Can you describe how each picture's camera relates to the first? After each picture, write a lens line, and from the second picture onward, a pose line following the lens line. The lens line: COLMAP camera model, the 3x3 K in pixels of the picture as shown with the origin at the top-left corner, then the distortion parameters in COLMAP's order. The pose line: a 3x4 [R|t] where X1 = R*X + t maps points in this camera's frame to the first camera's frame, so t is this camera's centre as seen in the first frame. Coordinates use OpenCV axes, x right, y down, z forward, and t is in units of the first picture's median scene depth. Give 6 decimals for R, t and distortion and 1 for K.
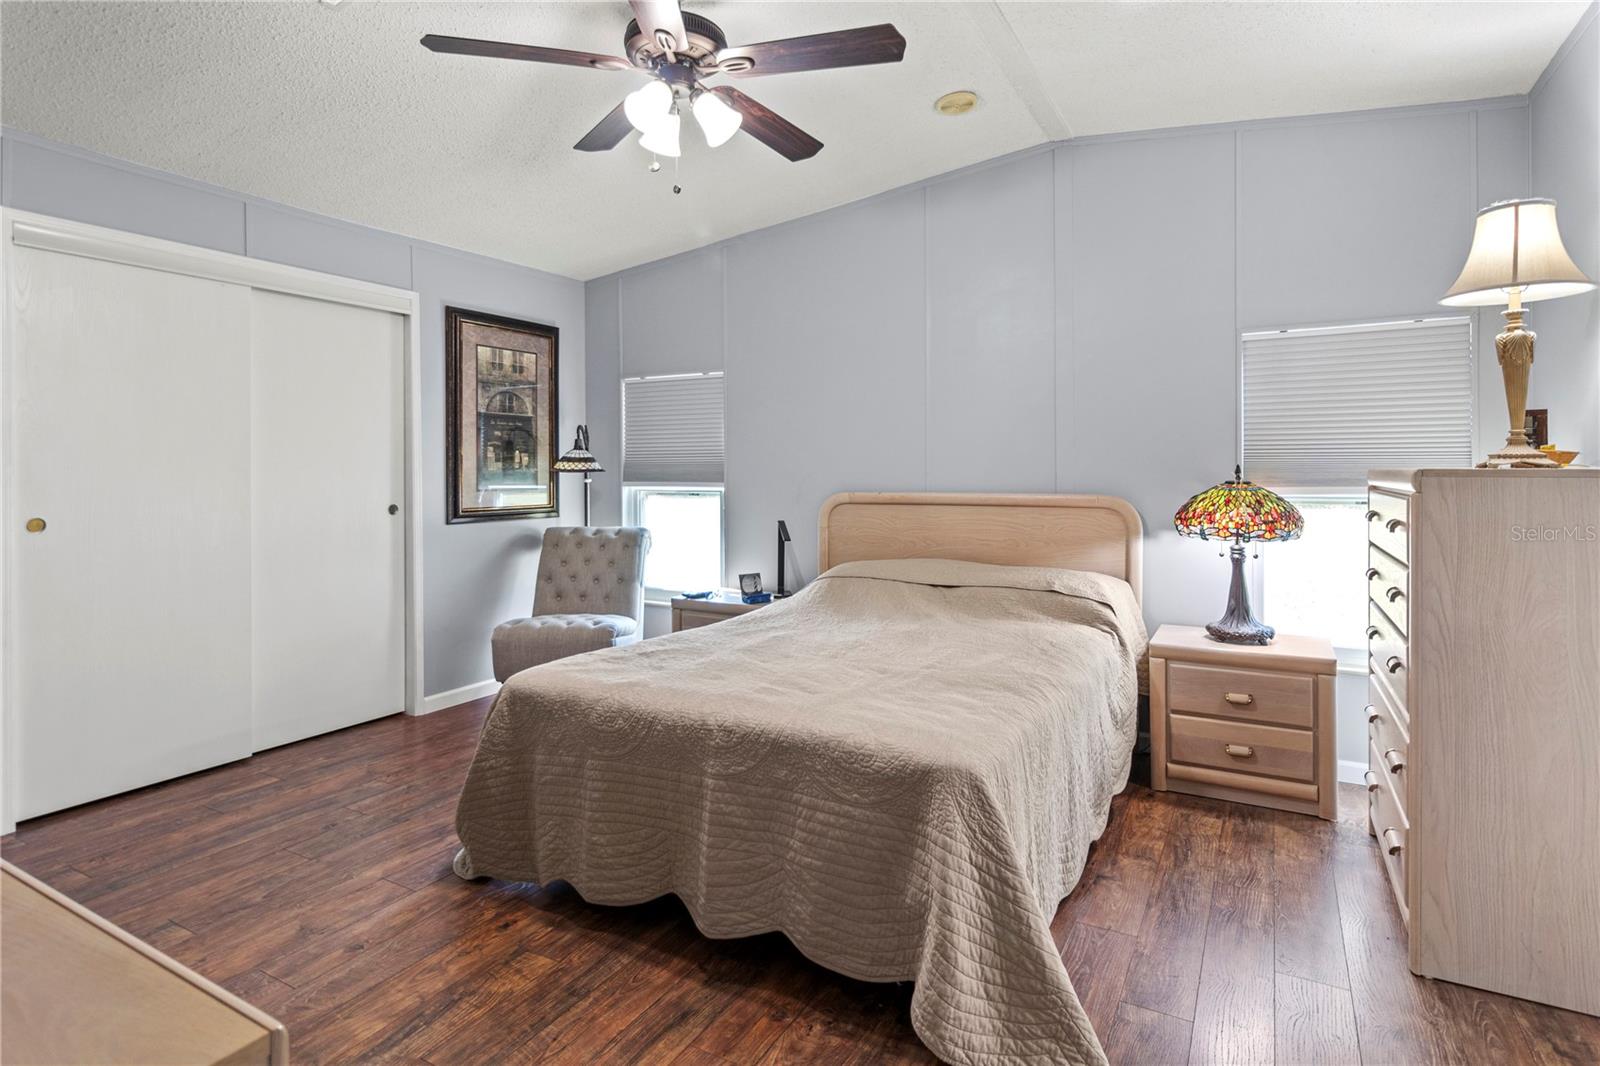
lens RADIAL K [[826.5, 0, 812.3], [0, 826.5, 472.1], [0, 0, 1]] dist [-0.004498, -0.000089]
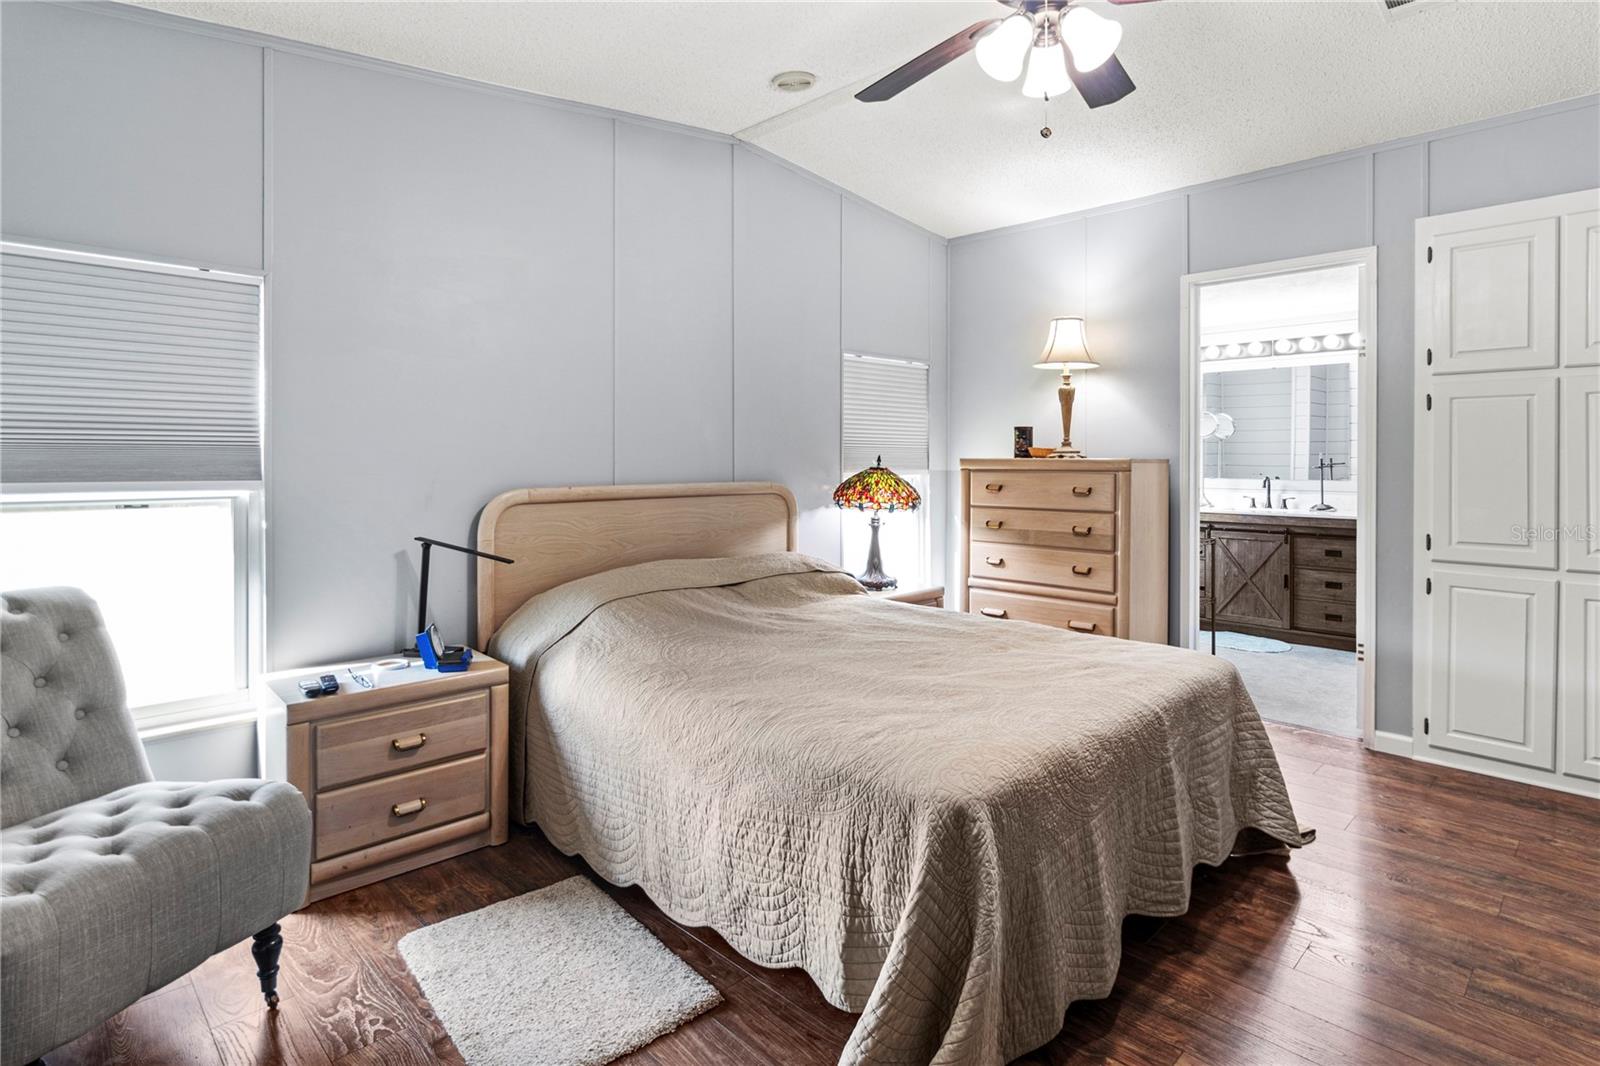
lens RADIAL K [[826.5, 0, 843.3], [0, 826.5, 446.7], [0, 0, 1]] dist [-0.004498, -0.000089]
pose [[0.257281, 0.015525, 0.966212, -0.767426], [0.000293, 0.999870, -0.016144, -0.000701], [-0.966337, 0.004436, 0.257243, 0.708785]]
